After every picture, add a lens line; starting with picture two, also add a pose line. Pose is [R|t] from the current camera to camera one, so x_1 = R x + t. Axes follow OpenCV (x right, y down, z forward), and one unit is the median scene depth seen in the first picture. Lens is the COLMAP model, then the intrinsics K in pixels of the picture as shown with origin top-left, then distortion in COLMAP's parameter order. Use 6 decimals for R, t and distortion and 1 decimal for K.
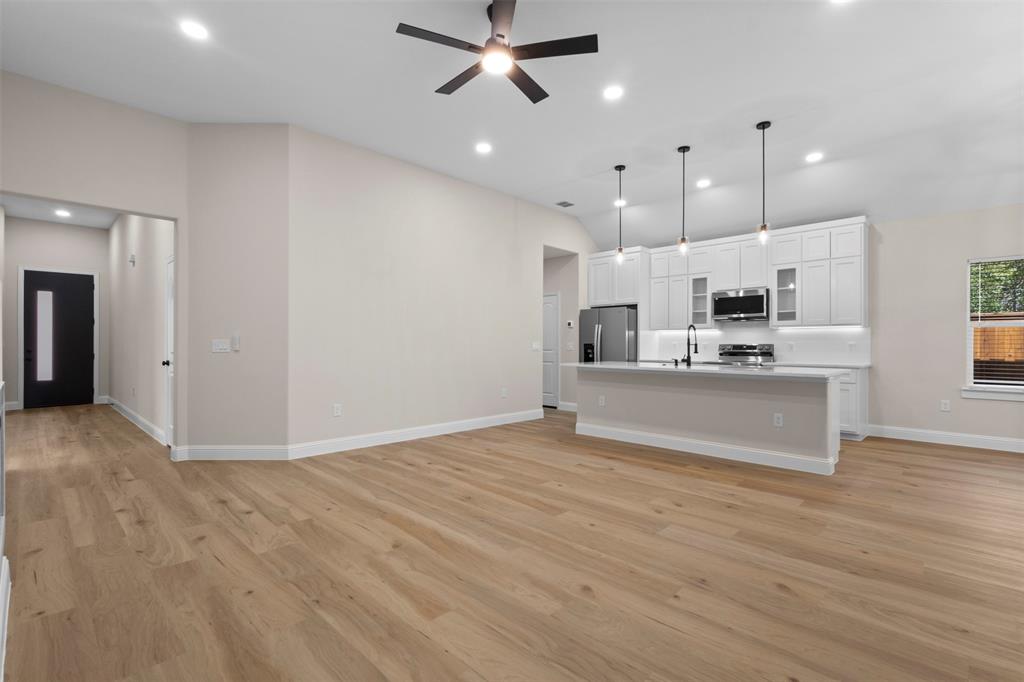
lens RADIAL K [[473.9, 0, 512.7], [0, 473.9, 340.4], [0, 0, 1]] dist [0.003358, 0.000938]
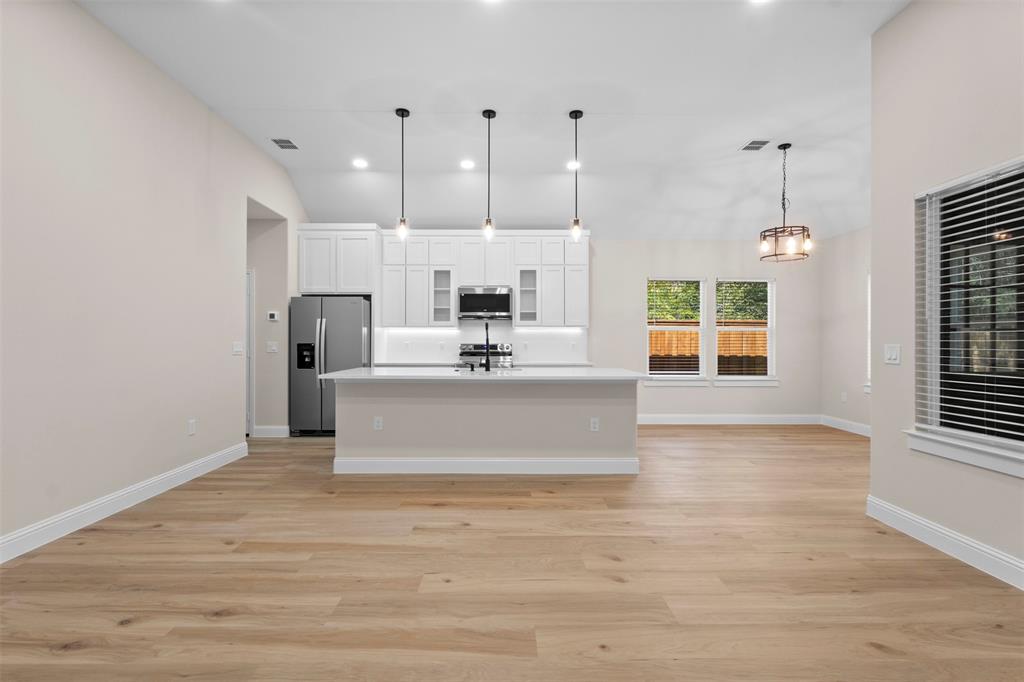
lens RADIAL K [[473.9, 0, 512.3], [0, 473.9, 337.0], [0, 0, 1]] dist [0.003358, 0.000938]
pose [[0.706266, 0.004573, 0.707932, -0.262045], [-0.006162, 0.999981, -0.000313, -0.009752], [-0.707920, -0.004141, 0.706281, 0.480280]]
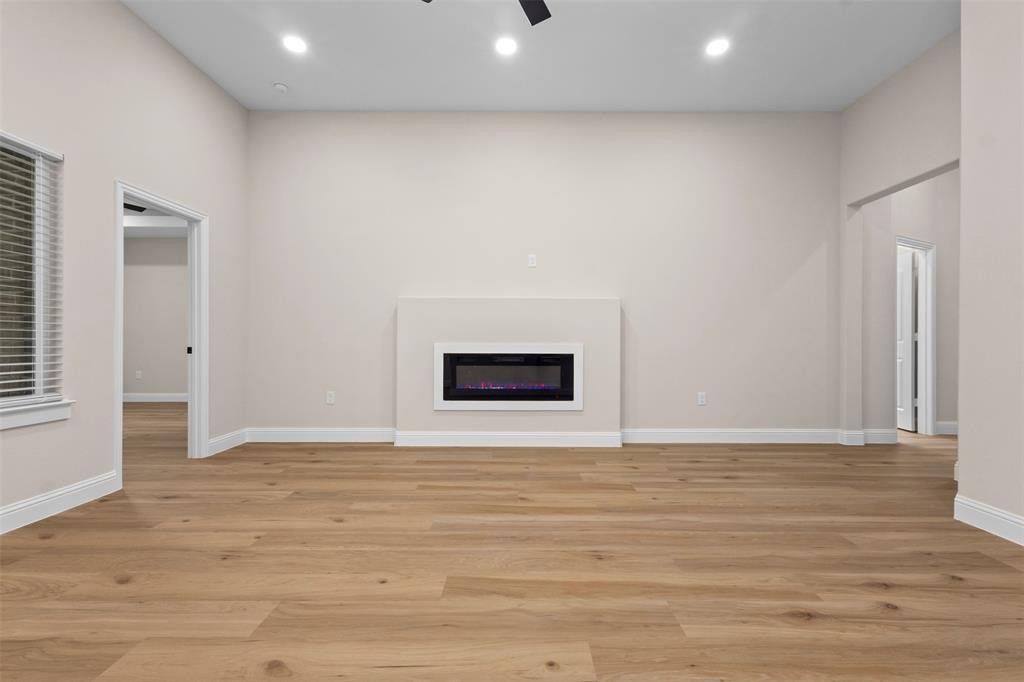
lens RADIAL K [[473.9, 0, 517.8], [0, 473.9, 343.3], [0, 0, 1]] dist [0.003358, 0.000938]
pose [[-0.714359, -0.003897, -0.699768, 0.368112], [-0.000397, 0.999987, -0.005164, 0.044272], [0.699779, -0.003411, -0.714351, 1.186784]]
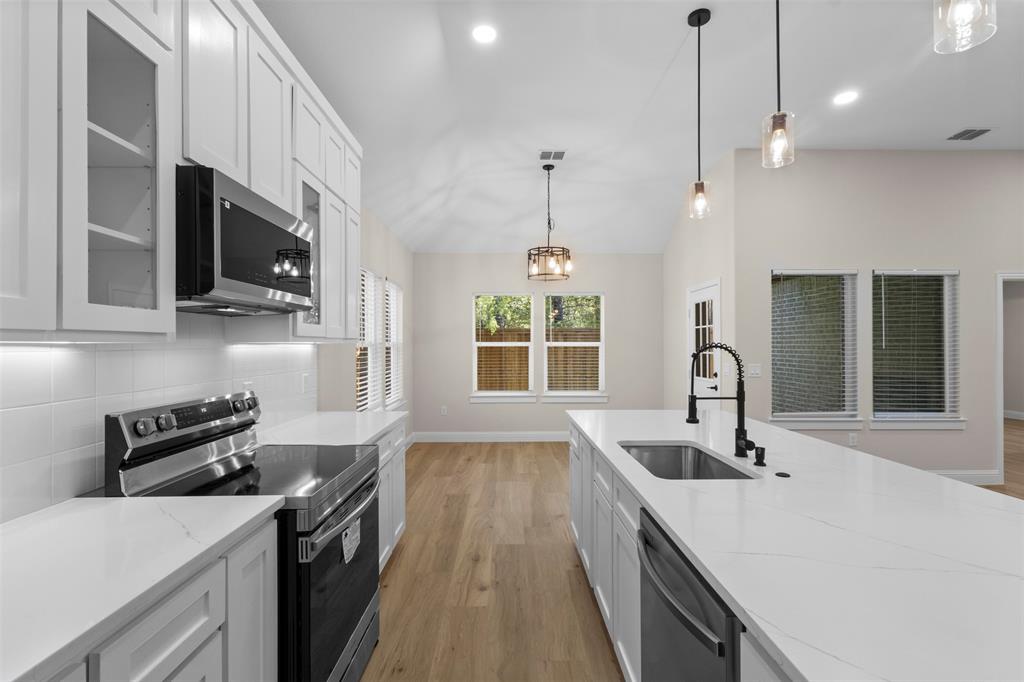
lens RADIAL K [[473.9, 0, 511.8], [0, 473.9, 341.6], [0, 0, 1]] dist [0.003358, 0.000938]
pose [[-0.707840, 0.003879, 0.706362, 0.310918], [-0.007640, 0.999884, -0.013148, -0.038035], [-0.706332, -0.014703, -0.707728, 1.813241]]
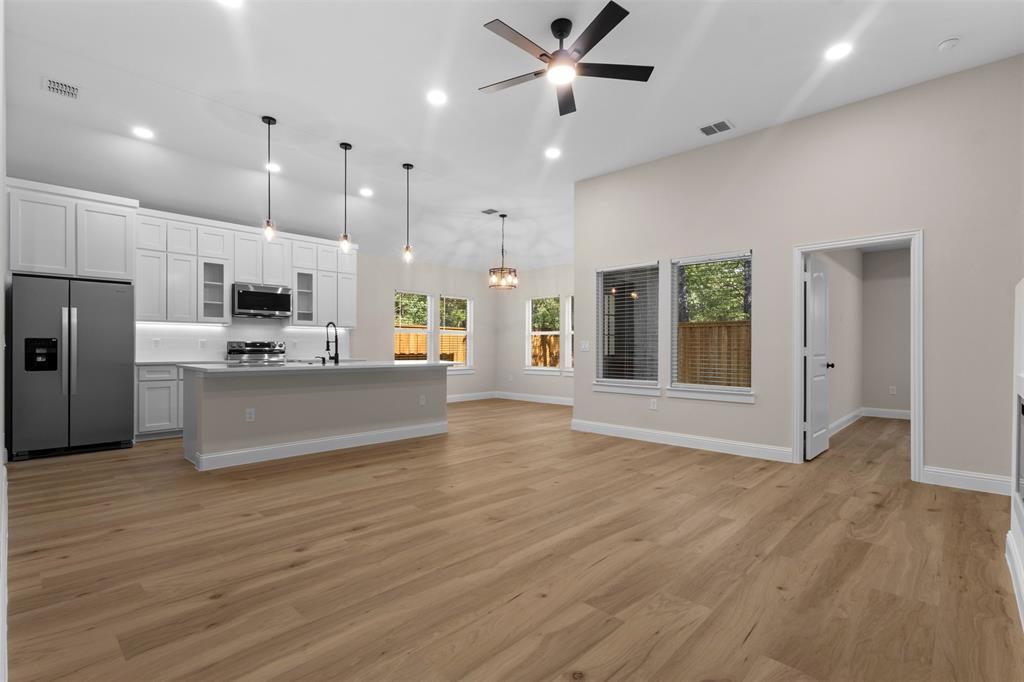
lens RADIAL K [[473.9, 0, 511.5], [0, 473.9, 344.8], [0, 0, 1]] dist [0.003358, 0.000938]
pose [[-0.014873, 0.001804, 0.999888, -0.823799], [-0.013897, 0.999901, -0.002011, 0.015500], [-0.999793, -0.013926, -0.014846, 0.847398]]
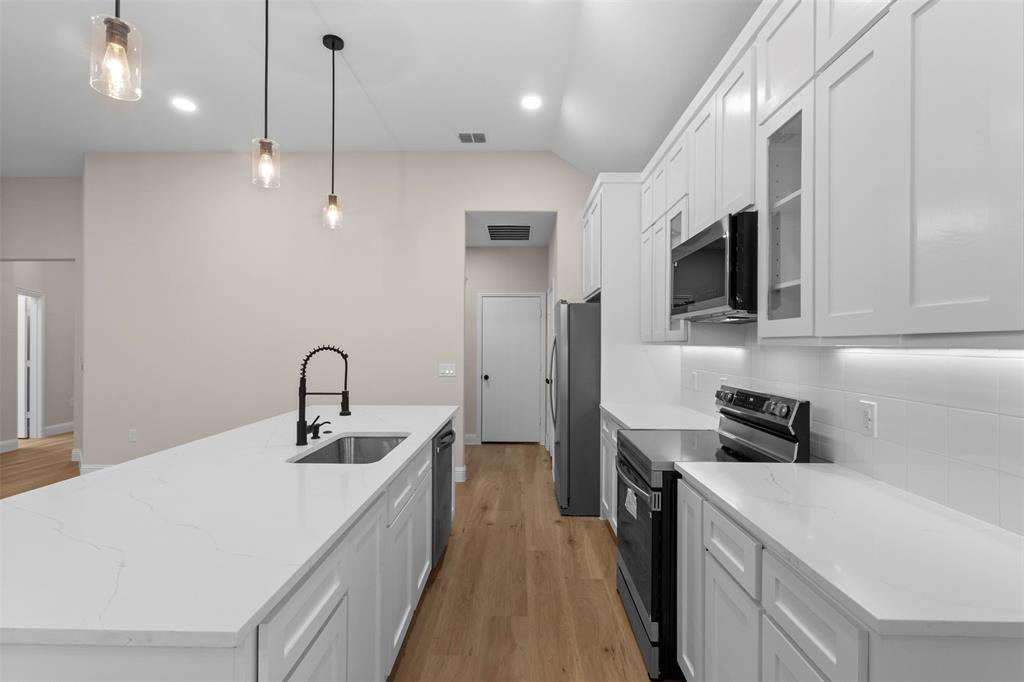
lens RADIAL K [[473.9, 0, 511.1], [0, 473.9, 340.4], [0, 0, 1]] dist [0.003358, 0.000938]
pose [[0.686129, -0.005817, -0.727457, 1.049251], [0.005996, 0.999979, -0.002341, -0.047526], [0.727455, -0.002755, 0.686149, 1.107857]]
